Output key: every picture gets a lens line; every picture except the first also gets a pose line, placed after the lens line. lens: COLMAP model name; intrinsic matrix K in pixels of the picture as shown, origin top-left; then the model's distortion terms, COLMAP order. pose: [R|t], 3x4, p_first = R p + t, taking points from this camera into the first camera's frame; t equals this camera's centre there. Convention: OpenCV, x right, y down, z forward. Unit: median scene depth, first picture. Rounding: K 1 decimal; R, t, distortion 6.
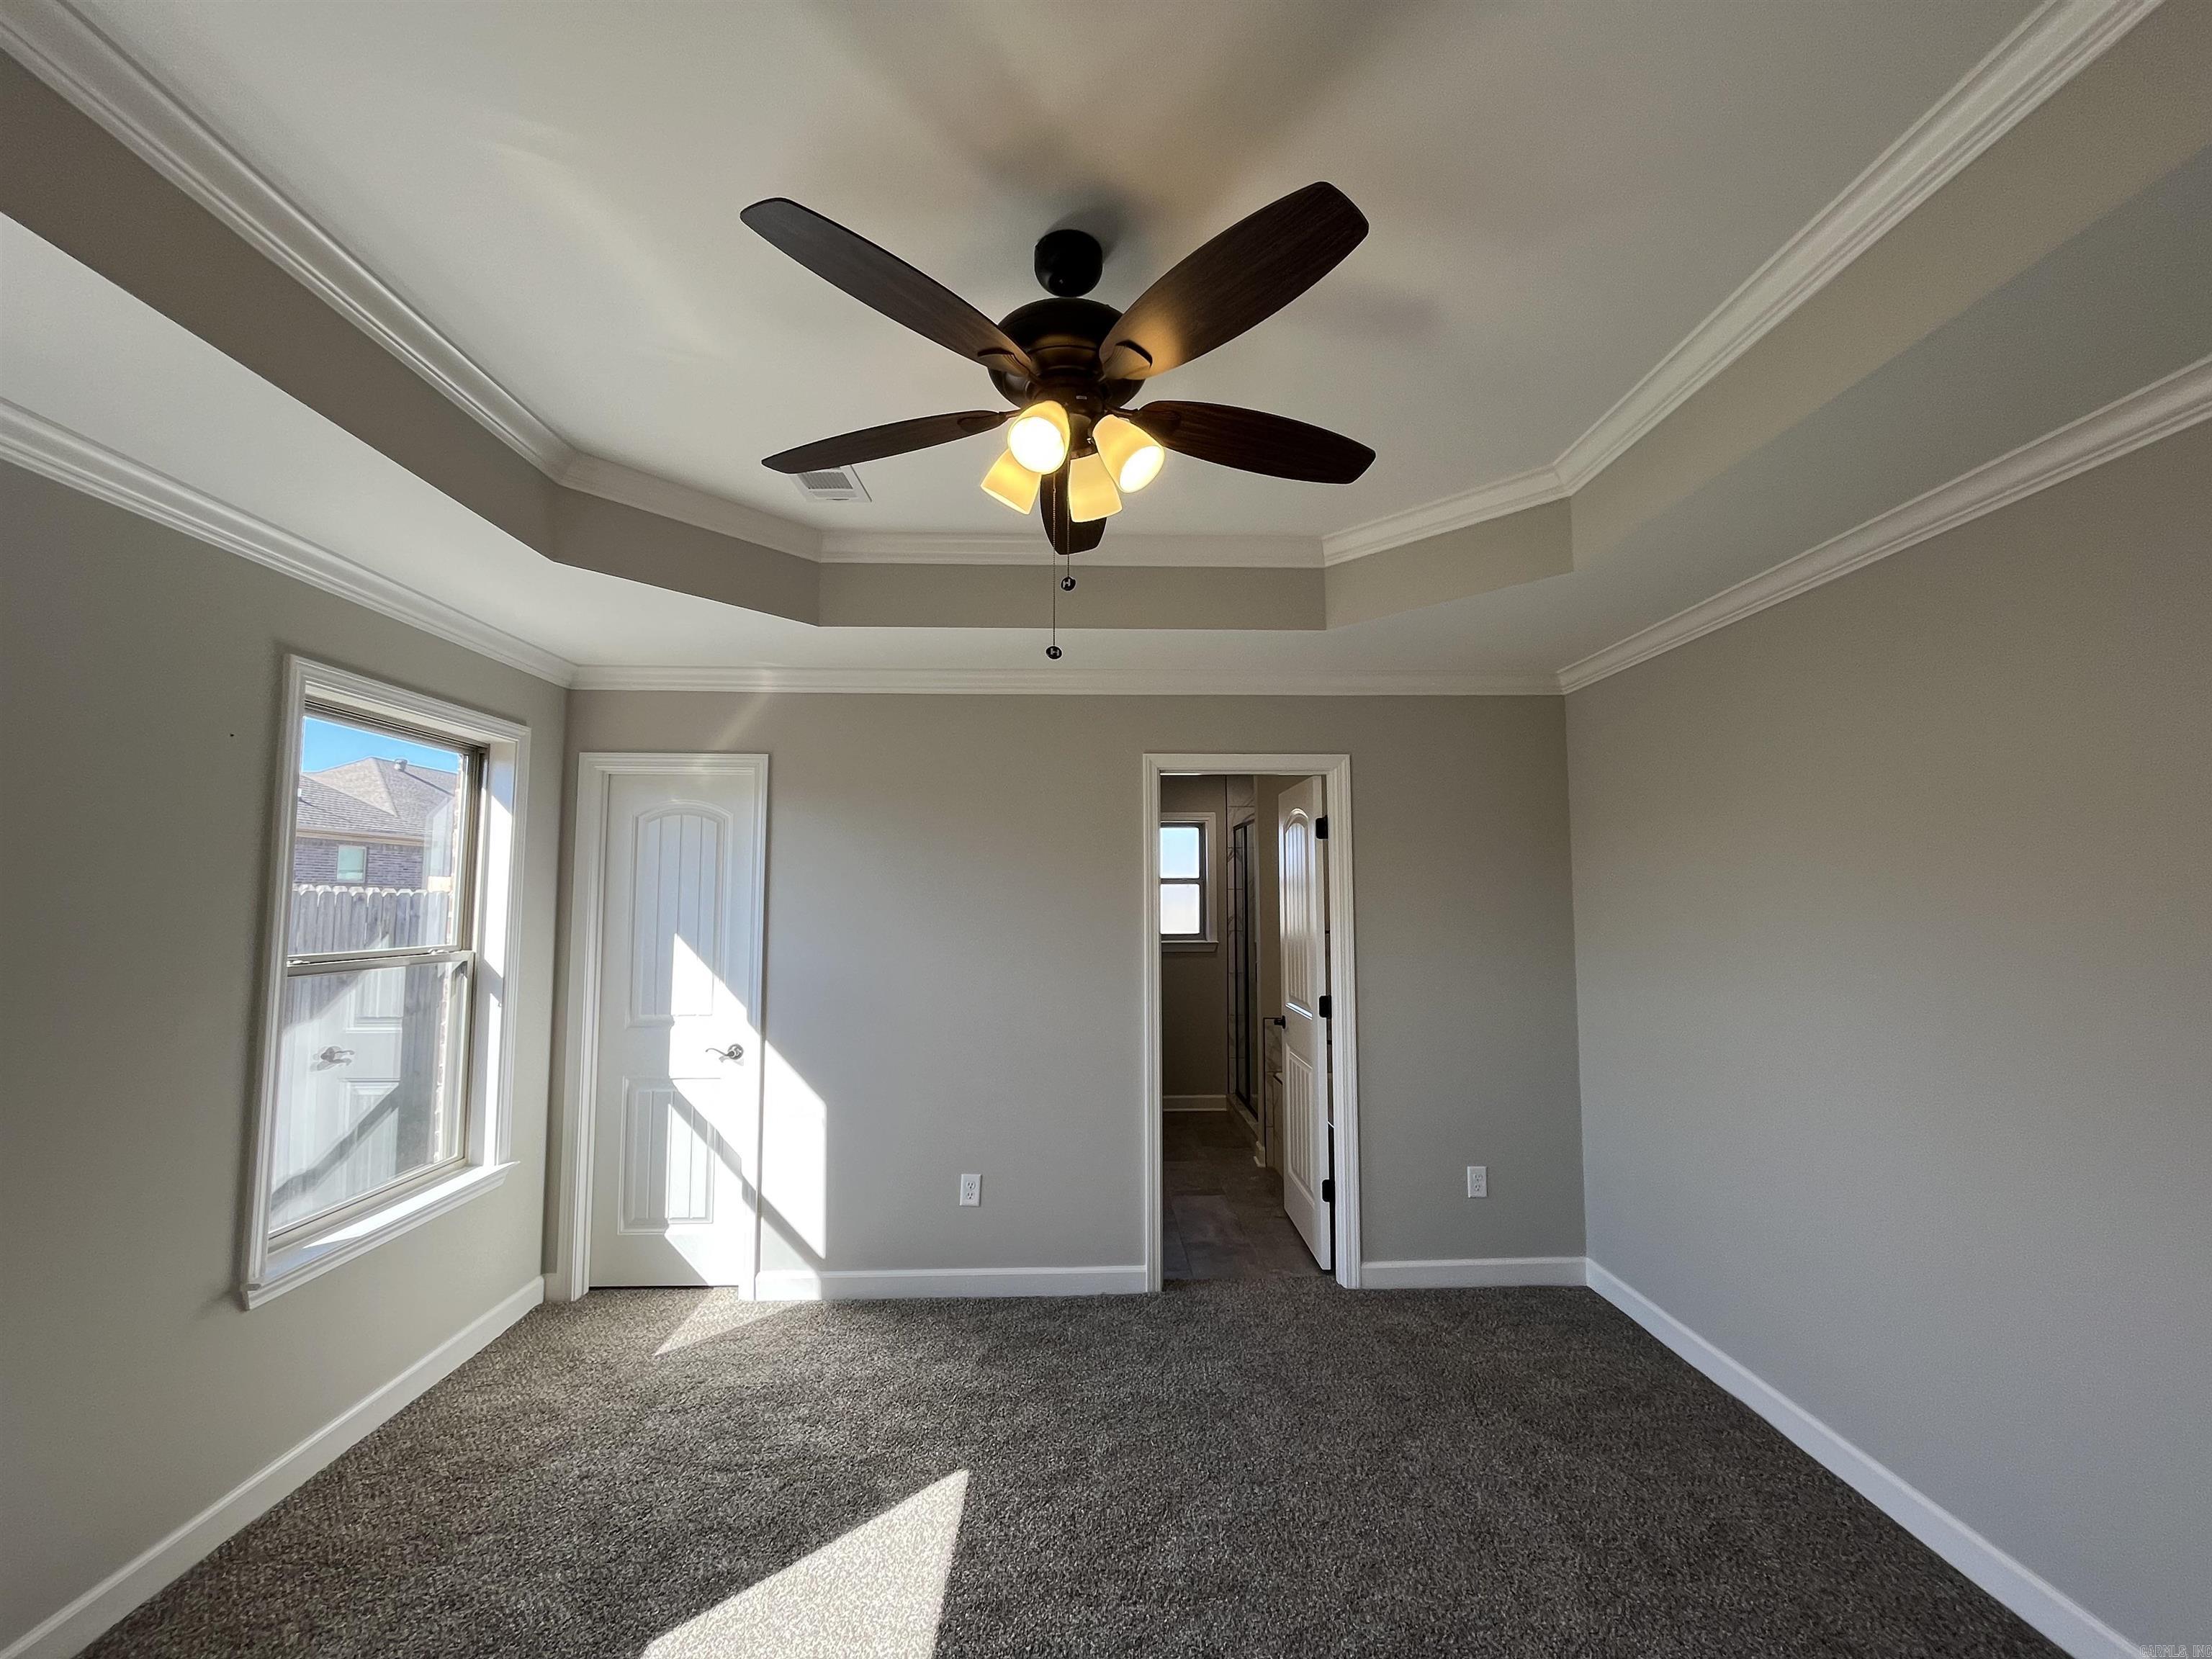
lens RADIAL K [[897.5, 0, 1109.4], [0, 897.5, 827.3], [0, 0, 1]] dist [-0.002859, -0.000069]
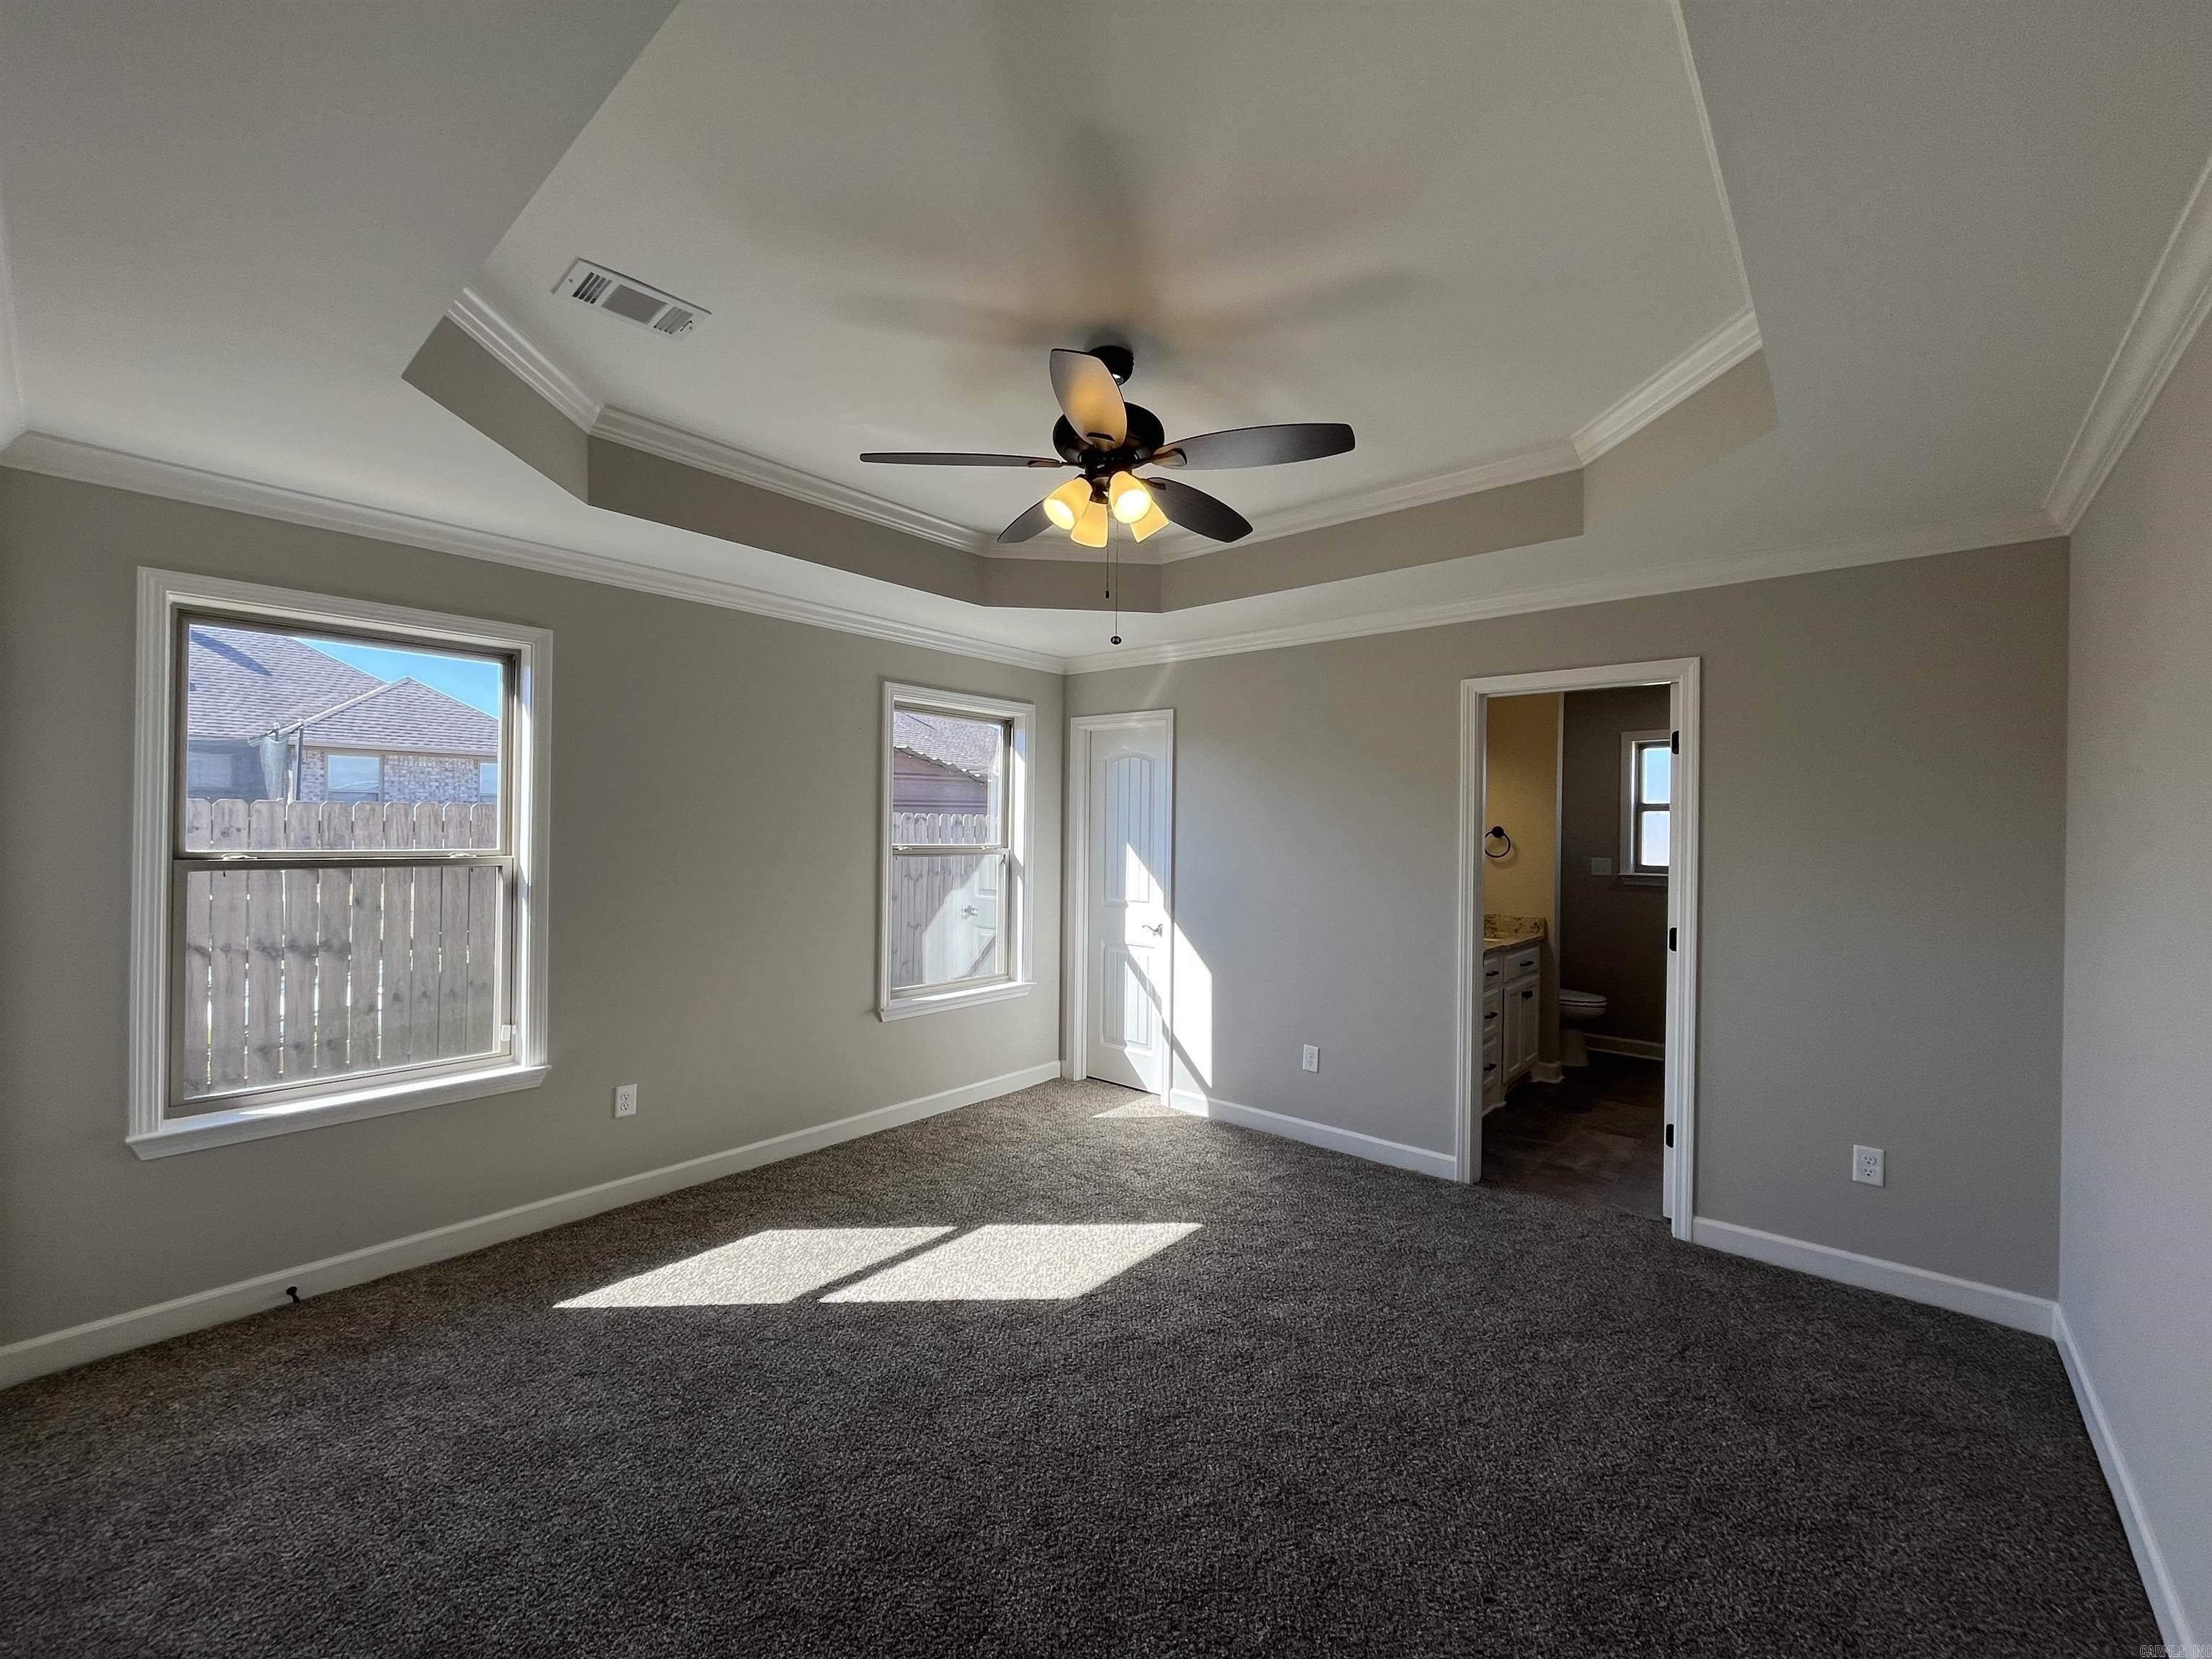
lens RADIAL K [[897.5, 0, 1107.4], [0, 897.5, 832.9], [0, 0, 1]] dist [-0.002859, -0.000069]
pose [[0.736468, 0.014661, -0.676313, 0.468248], [0.038458, 0.997241, 0.063497, 0.013793], [0.675378, -0.072773, 0.733872, -0.051571]]
